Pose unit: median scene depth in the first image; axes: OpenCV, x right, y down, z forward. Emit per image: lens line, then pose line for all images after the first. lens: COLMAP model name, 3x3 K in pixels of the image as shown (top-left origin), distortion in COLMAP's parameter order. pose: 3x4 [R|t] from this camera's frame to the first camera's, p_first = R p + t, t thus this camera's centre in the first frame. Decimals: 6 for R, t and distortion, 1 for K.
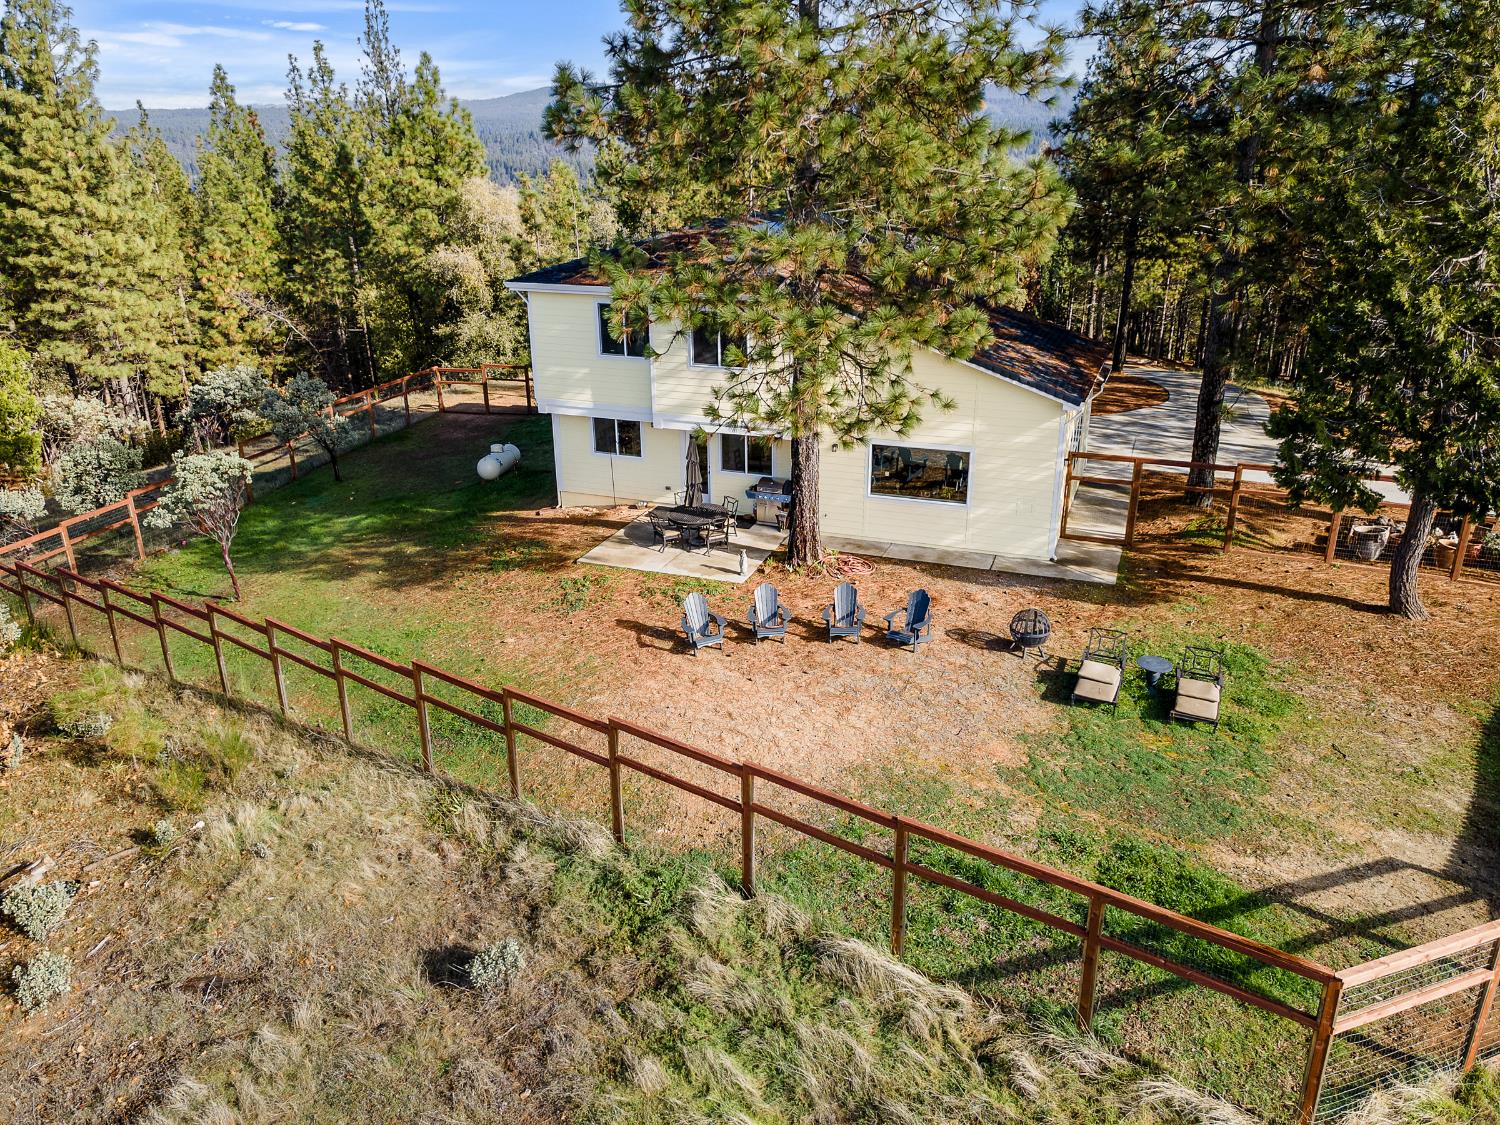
lens RADIAL K [[1027.0, 0, 750.0], [0, 1027.0, 562.5], [0, 0, 1]] dist [0.028685, 0.007791]
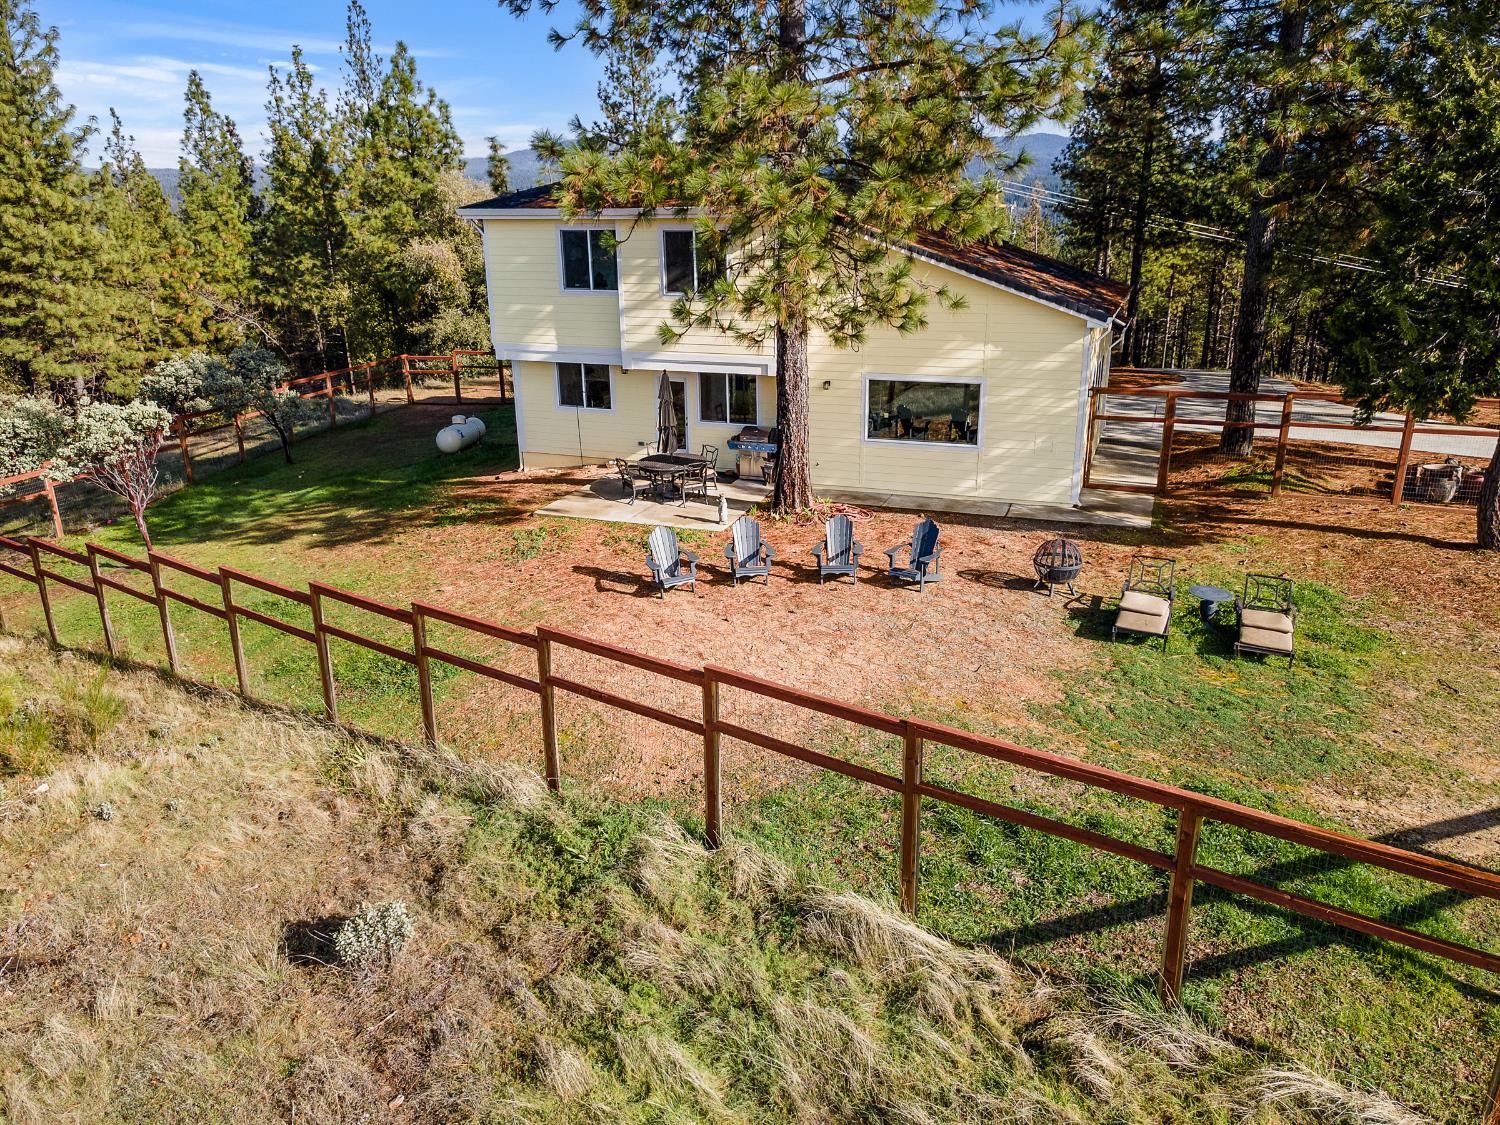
lens RADIAL K [[1024.3, 0, 750.0], [0, 1024.3, 562.5], [0, 0, 1]] dist [0.039132, -0.005350]
pose [[0.999990, -0.004105, 0.001793, 0.016568], [0.004191, 0.998689, -0.051025, 0.099049], [-0.001581, 0.051032, 0.998696, 0.145575]]
